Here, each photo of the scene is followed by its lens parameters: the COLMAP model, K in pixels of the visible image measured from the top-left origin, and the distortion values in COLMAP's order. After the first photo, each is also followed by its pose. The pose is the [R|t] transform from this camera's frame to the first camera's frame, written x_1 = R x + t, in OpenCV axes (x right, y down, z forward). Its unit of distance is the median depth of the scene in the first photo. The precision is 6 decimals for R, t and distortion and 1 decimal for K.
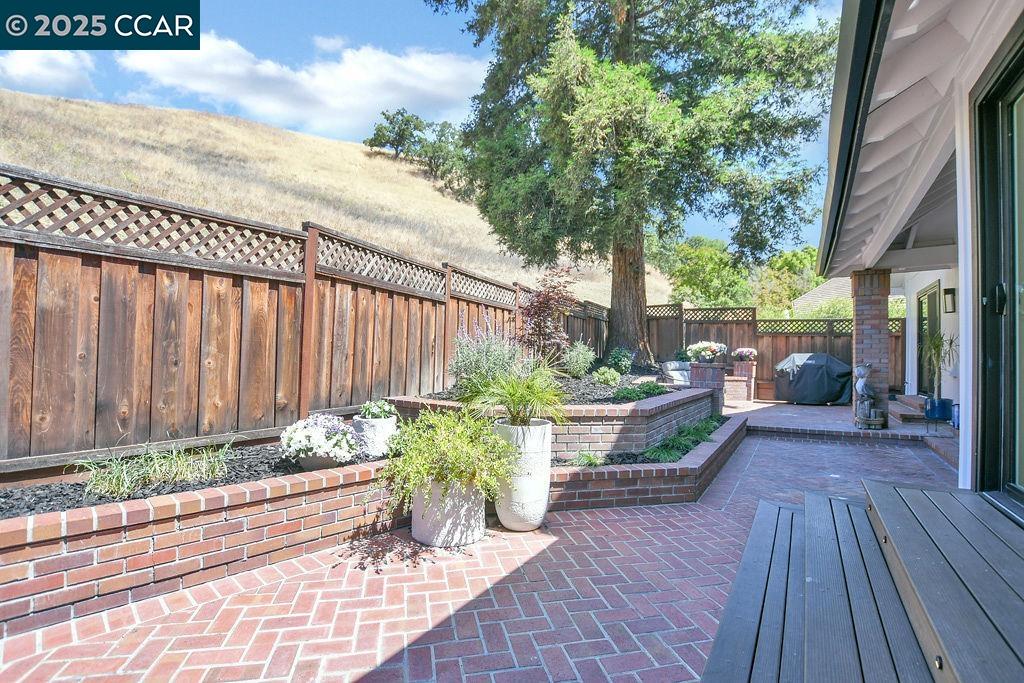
lens RADIAL K [[467.2, 0, 501.8], [0, 467.2, 346.7], [0, 0, 1]] dist [-0.027215, 0.000736]
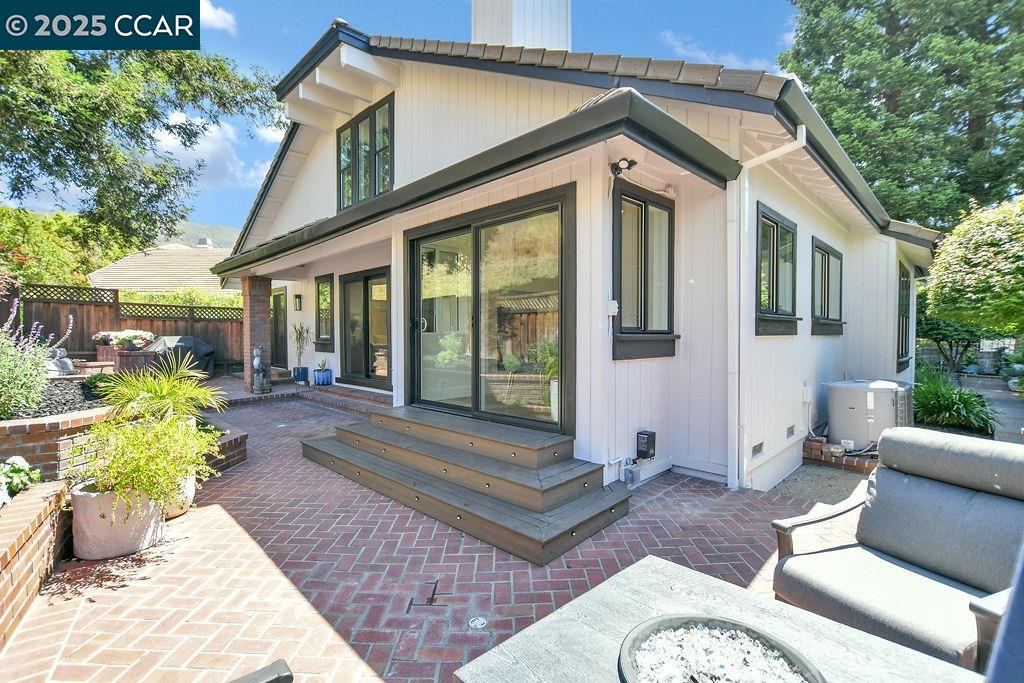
lens RADIAL K [[467.2, 0, 501.8], [0, 467.2, 346.7], [0, 0, 1]] dist [-0.027215, 0.000736]
pose [[0.208631, -0.041233, 0.977125, -0.250601], [-0.013676, 0.998890, 0.045072, -0.020708], [-0.977899, -0.022766, 0.207835, 0.004219]]
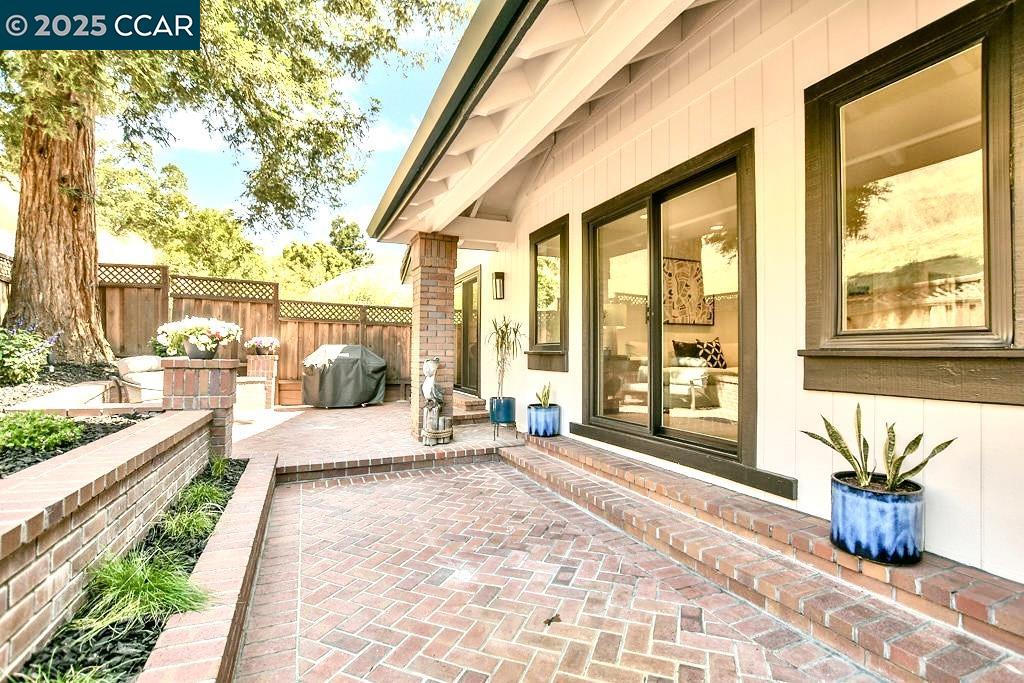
lens RADIAL K [[467.2, 0, 501.8], [0, 467.2, 346.7], [0, 0, 1]] dist [-0.027215, 0.000736]
pose [[0.560654, 0.005382, 0.828032, 0.139289], [-0.016860, 0.999846, 0.004917, 0.009073], [-0.827878, -0.016718, 0.560659, 0.298175]]
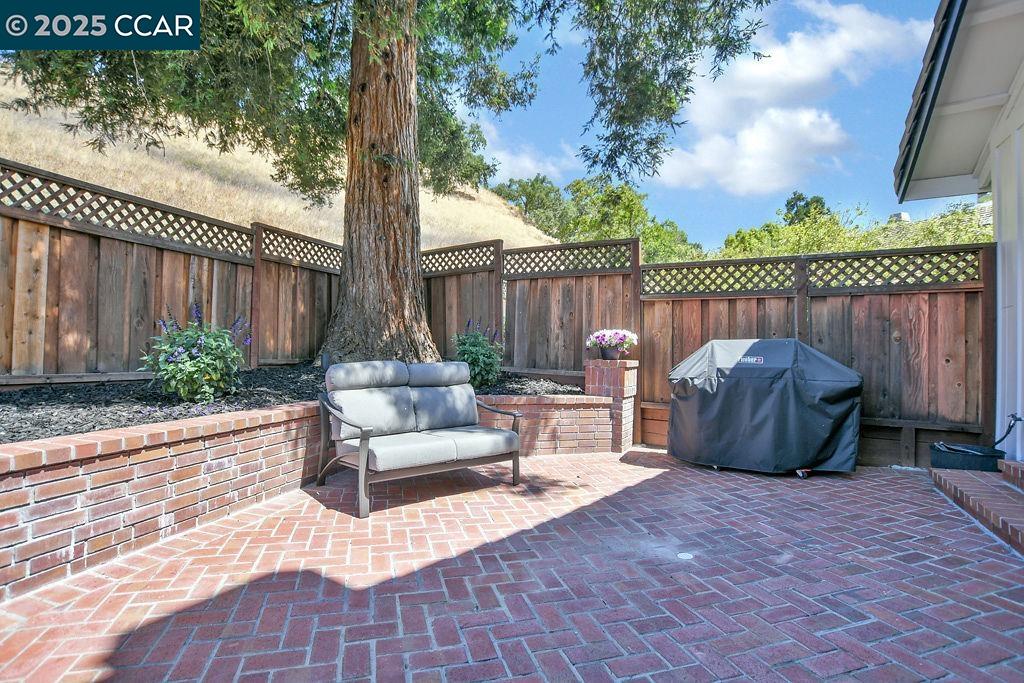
lens RADIAL K [[467.2, 0, 501.8], [0, 467.2, 346.7], [0, 0, 1]] dist [-0.027215, 0.000736]
pose [[0.998141, -0.006369, 0.060619, 0.419519], [0.005828, 0.999942, 0.009090, 0.016033], [-0.060673, -0.008720, 0.998120, 0.603450]]
